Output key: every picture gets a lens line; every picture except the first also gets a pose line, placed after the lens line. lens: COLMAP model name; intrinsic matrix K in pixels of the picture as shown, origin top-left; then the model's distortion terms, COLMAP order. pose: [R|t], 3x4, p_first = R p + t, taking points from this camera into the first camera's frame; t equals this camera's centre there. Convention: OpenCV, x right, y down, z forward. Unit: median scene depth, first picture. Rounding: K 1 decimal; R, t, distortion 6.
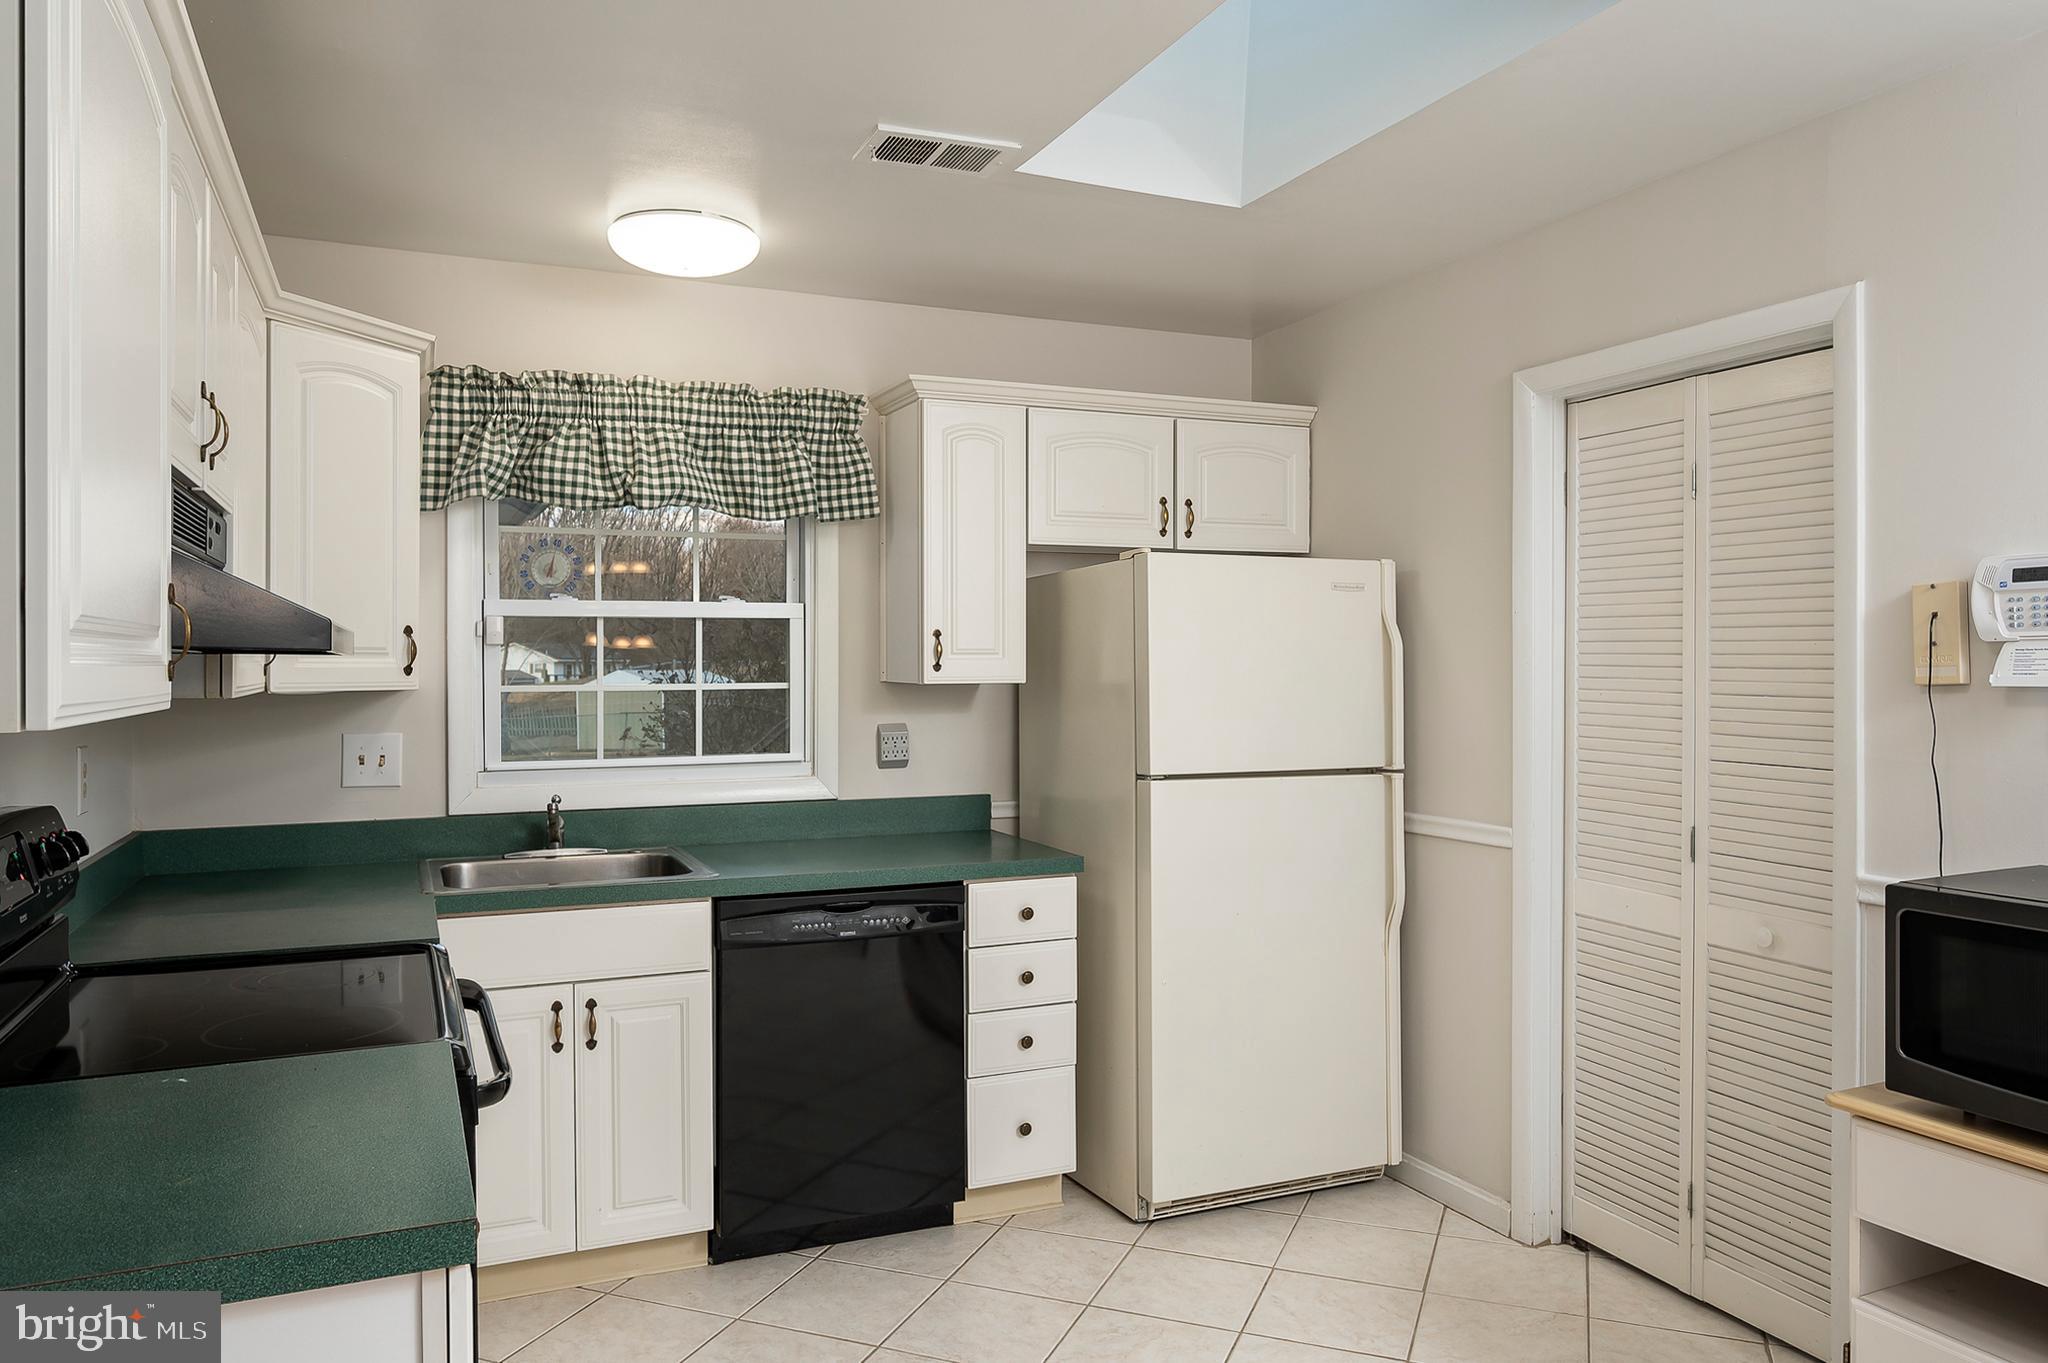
lens RADIAL K [[1381.0, 0, 1021.4], [0, 1381.0, 678.5], [0, 0, 1]] dist [0.000705, 0.000593]
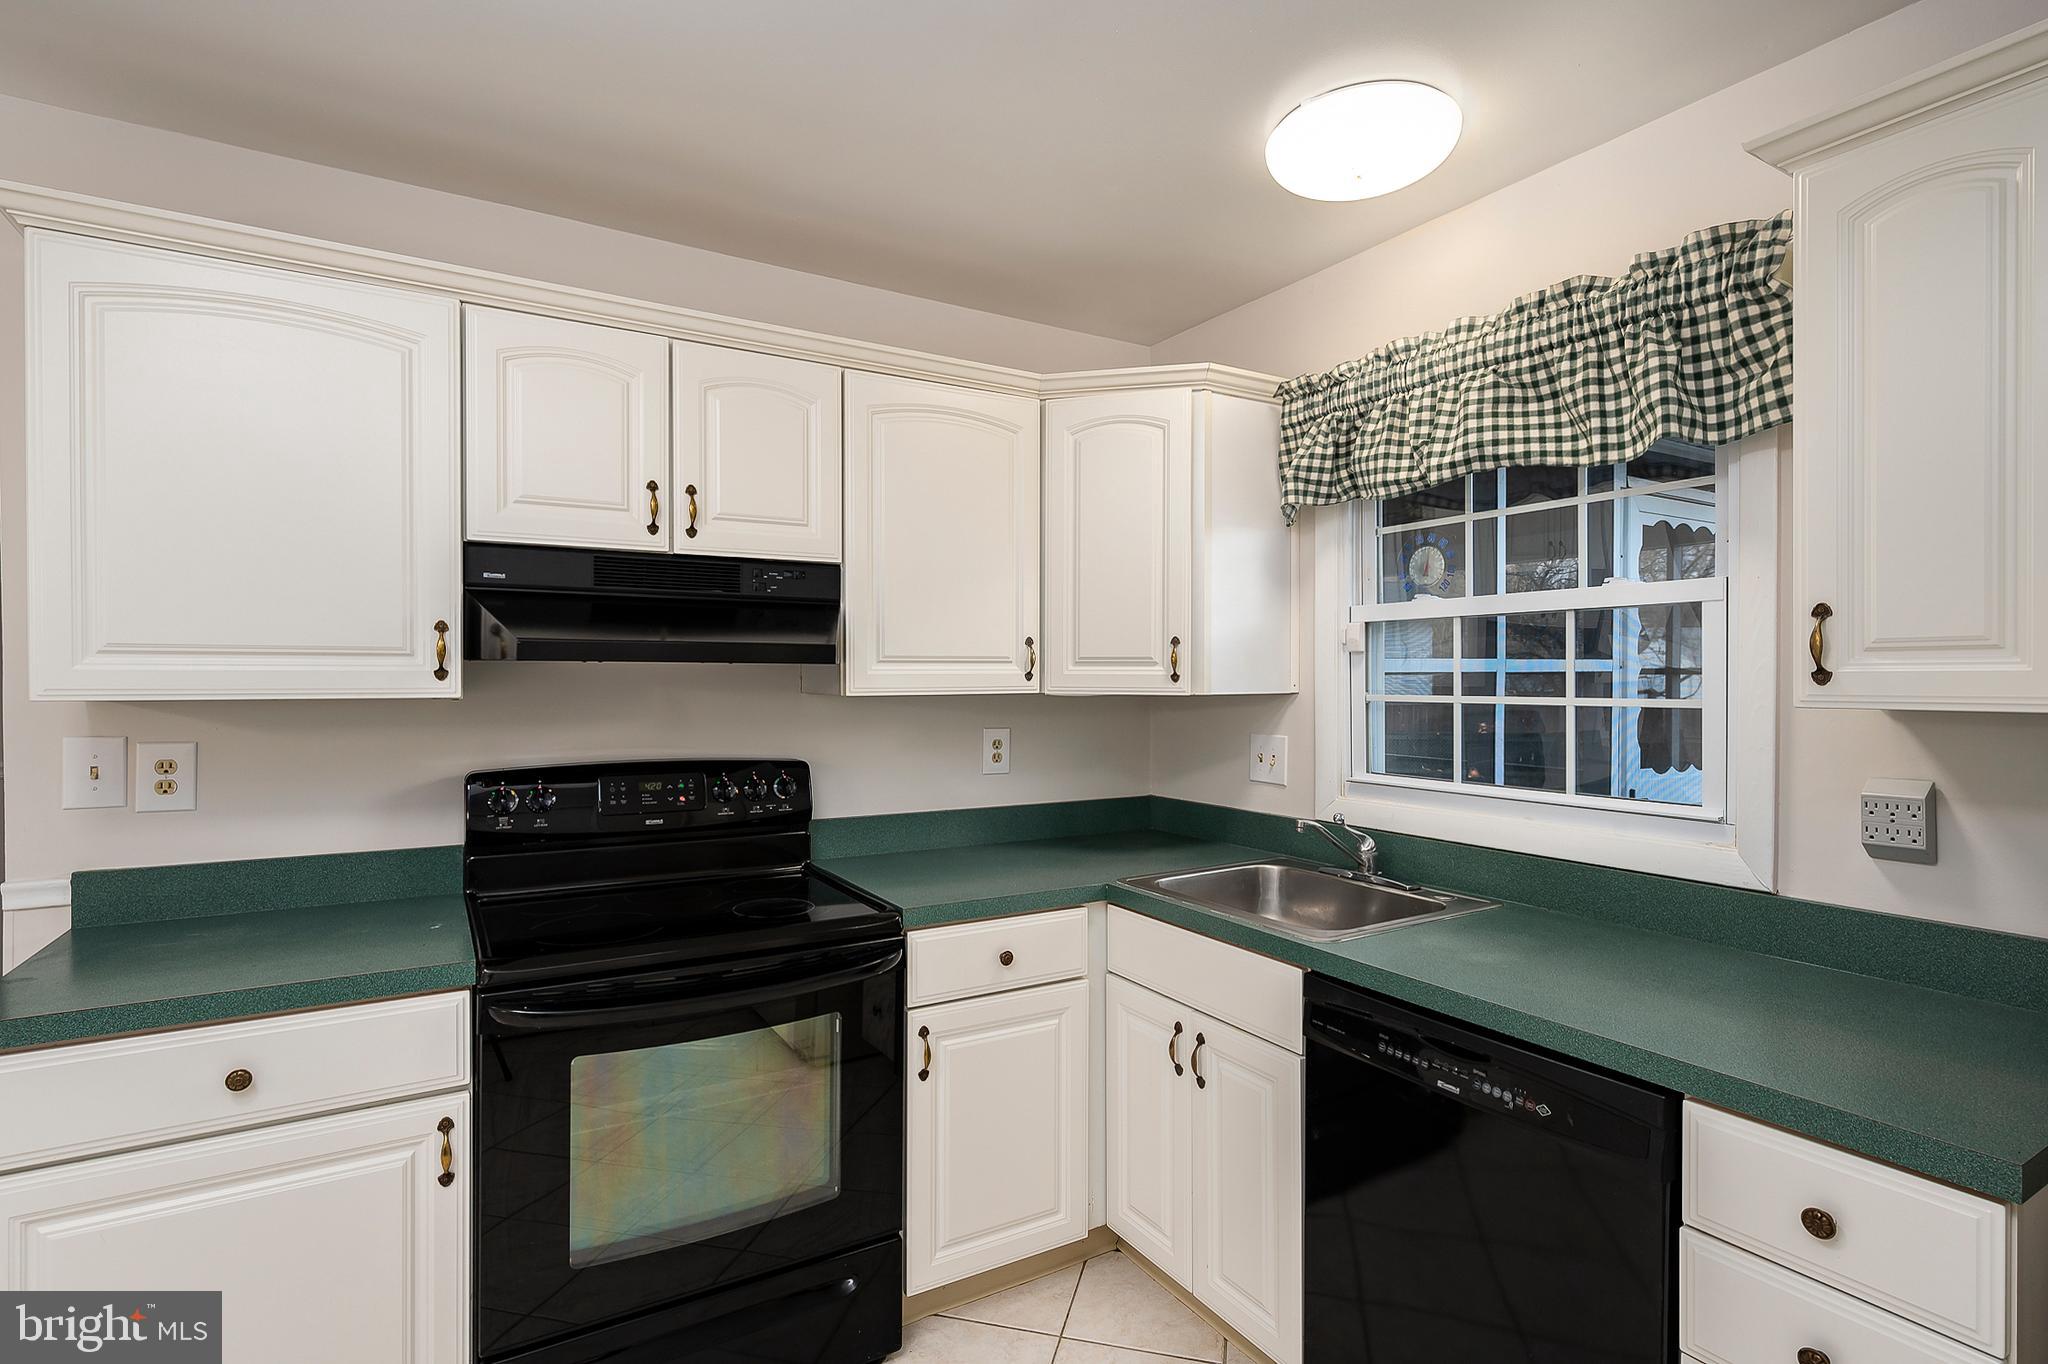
lens RADIAL K [[991.2, 0, 1025.9], [0, 991.2, 683.3], [0, 0, 1]] dist [-0.004642, -0.000735]
pose [[0.126059, 0.006435, -0.992002, 0.244484], [-0.014129, 0.999889, 0.004691, -0.002493], [0.991922, 0.013424, 0.126136, 0.594355]]
